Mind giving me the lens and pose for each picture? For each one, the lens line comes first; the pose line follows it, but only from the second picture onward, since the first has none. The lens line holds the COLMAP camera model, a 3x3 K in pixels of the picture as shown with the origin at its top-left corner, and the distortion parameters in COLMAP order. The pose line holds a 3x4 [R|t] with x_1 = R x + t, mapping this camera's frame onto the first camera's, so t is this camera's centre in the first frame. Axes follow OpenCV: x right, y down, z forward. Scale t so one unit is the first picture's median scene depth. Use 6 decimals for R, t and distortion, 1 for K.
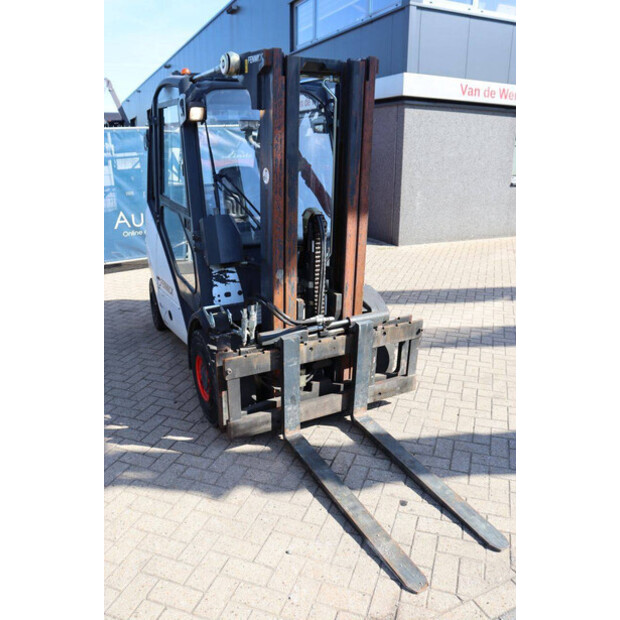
lens RADIAL K [[504.5, 0, 308.7], [0, 504.5, 313.2], [0, 0, 1]] dist [-0.132146, 0.080579]
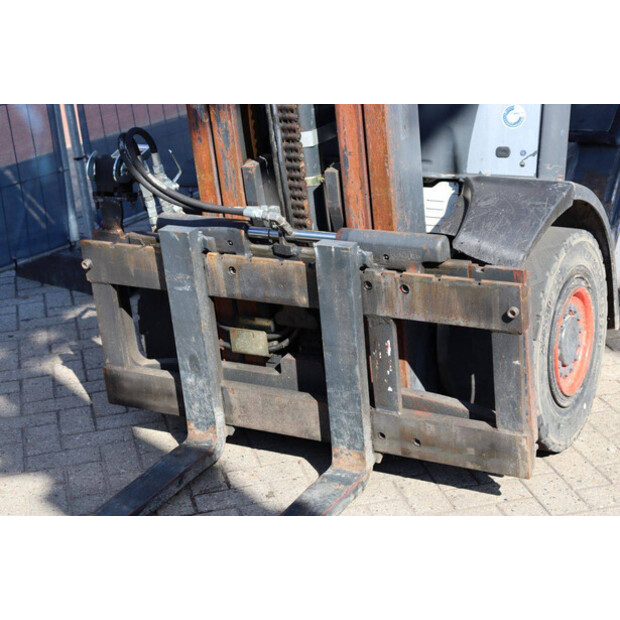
lens RADIAL K [[1238.6, 0, 308.2], [0, 1238.6, 307.7], [0, 0, 1]] dist [0.254838, 0.000000]
pose [[0.541951, 0.246525, -0.803439, 0.947518], [-0.205115, 0.965898, 0.158014, -0.088886], [0.814995, 0.079162, 0.574036, 0.386953]]
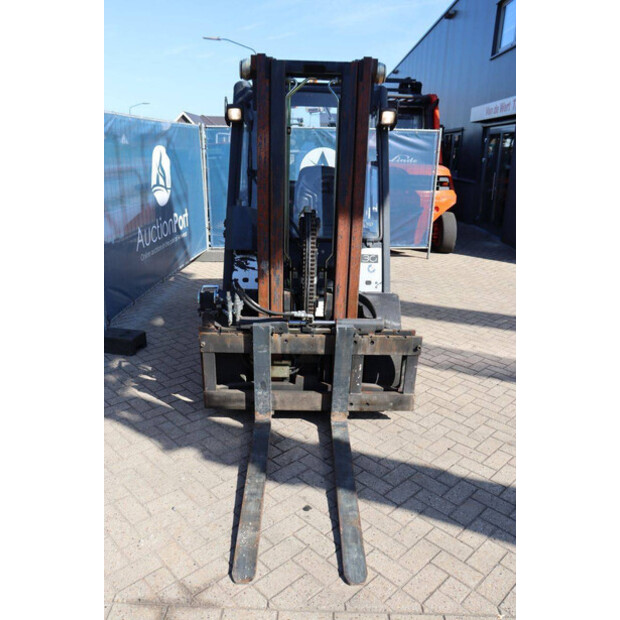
lens RADIAL K [[504.5, 0, 307.2], [0, 504.5, 310.7], [0, 0, 1]] dist [-0.132146, 0.080579]
pose [[0.893922, 0.165151, -0.416688, 0.450337], [-0.171373, 0.984944, 0.022729, -0.020535], [0.414168, 0.051091, 0.908766, 0.071779]]
